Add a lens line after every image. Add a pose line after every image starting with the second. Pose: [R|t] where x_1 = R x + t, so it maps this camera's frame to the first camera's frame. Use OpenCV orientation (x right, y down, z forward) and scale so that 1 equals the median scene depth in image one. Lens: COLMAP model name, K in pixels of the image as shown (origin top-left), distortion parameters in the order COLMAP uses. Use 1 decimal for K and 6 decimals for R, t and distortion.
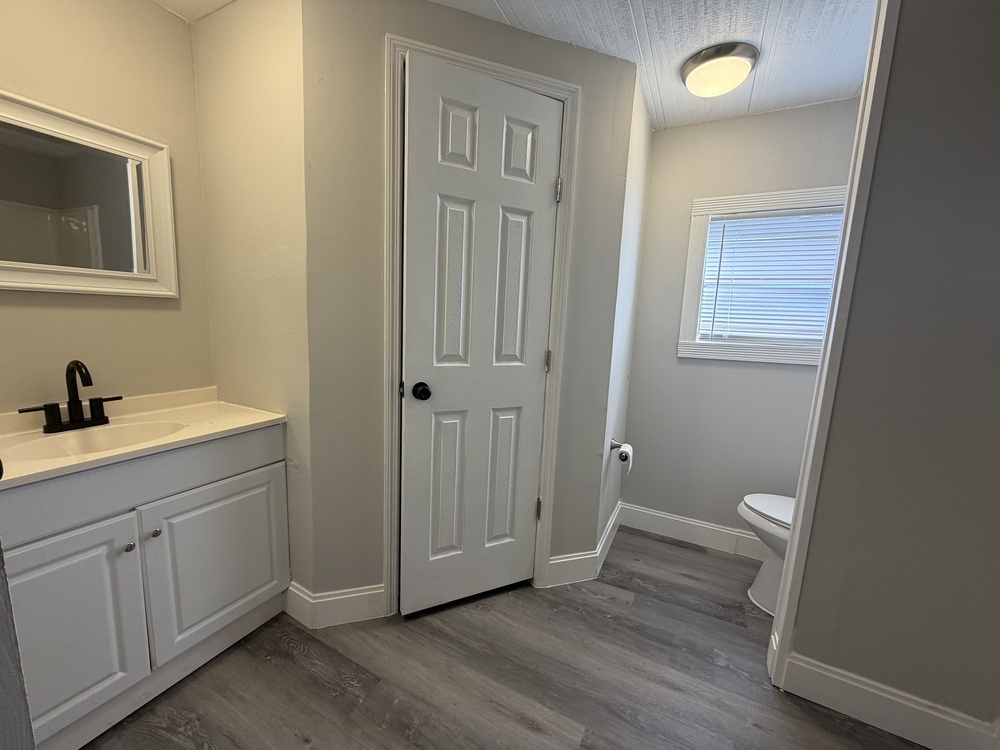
lens RADIAL K [[395.3, 0, 498.0], [0, 395.3, 373.3], [0, 0, 1]] dist [-0.002678, 0.000177]
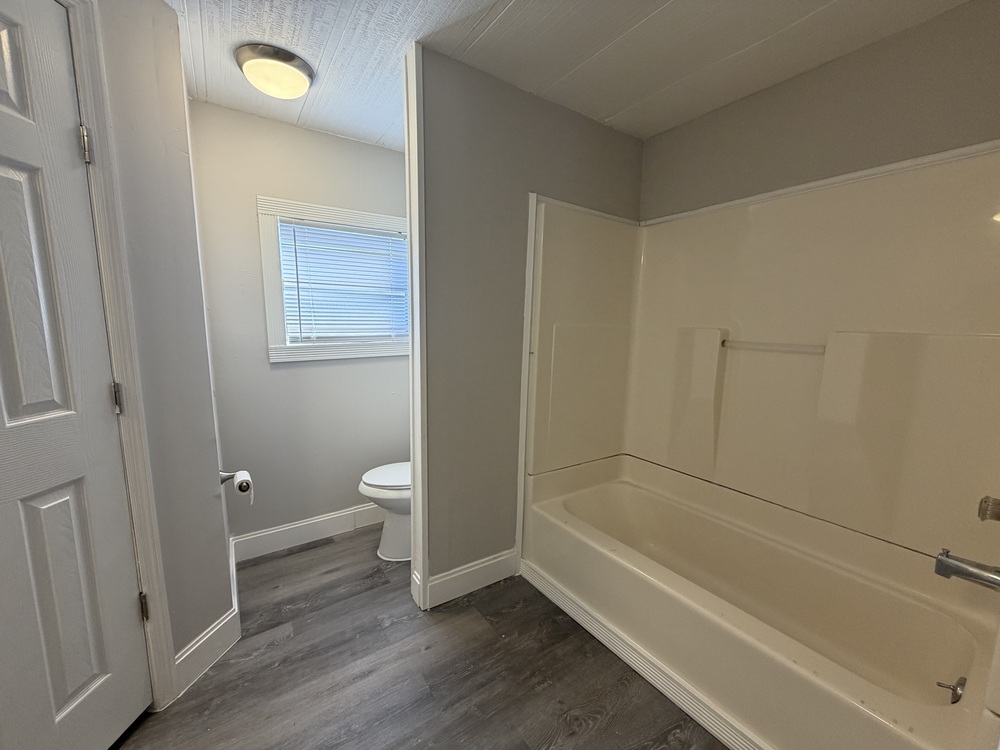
lens RADIAL K [[395.3, 0, 491.6], [0, 395.3, 374.1], [0, 0, 1]] dist [-0.002678, 0.000177]
pose [[0.486985, -0.158792, 0.858855, -0.138031], [0.135486, 0.985165, 0.105322, -0.056262], [-0.862838, 0.065072, 0.501274, 0.091620]]
